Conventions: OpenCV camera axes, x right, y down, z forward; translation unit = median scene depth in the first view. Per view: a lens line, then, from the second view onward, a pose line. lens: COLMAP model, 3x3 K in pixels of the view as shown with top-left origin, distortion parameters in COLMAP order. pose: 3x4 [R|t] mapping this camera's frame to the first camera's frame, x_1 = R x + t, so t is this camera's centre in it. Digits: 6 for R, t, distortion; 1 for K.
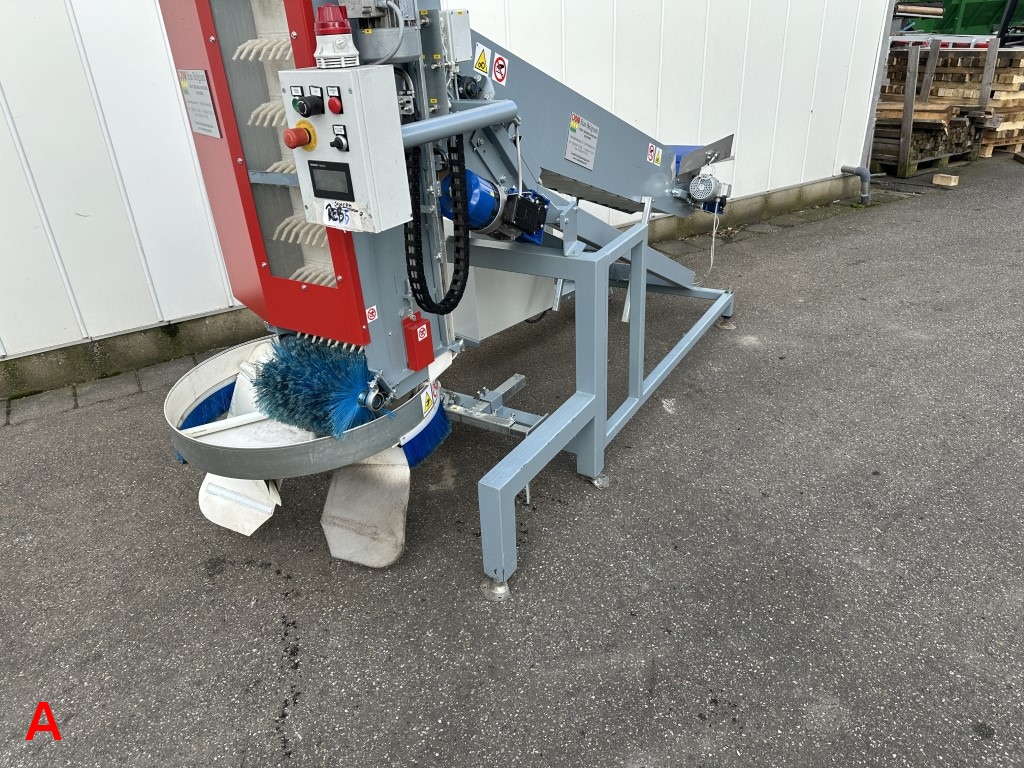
lens RADIAL K [[717.0, 0, 501.3], [0, 717.0, 382.3], [0, 0, 1]] dist [0.111836, -0.143250]
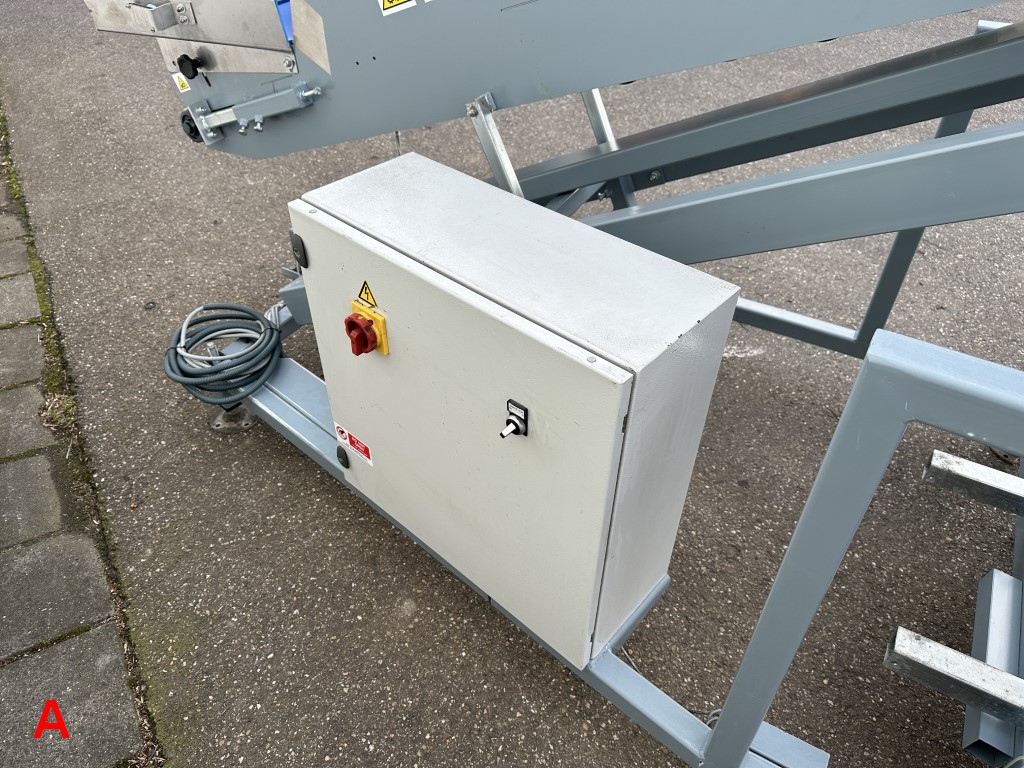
lens RADIAL K [[716.7, 0, 505.0], [0, 716.7, 390.5], [0, 0, 1]] dist [0.136401, -0.191395]
pose [[-0.019519, -0.605251, 0.795796, -0.347906], [0.454415, 0.703616, 0.546289, -0.502979], [-0.890576, 0.372285, 0.261301, 1.395099]]
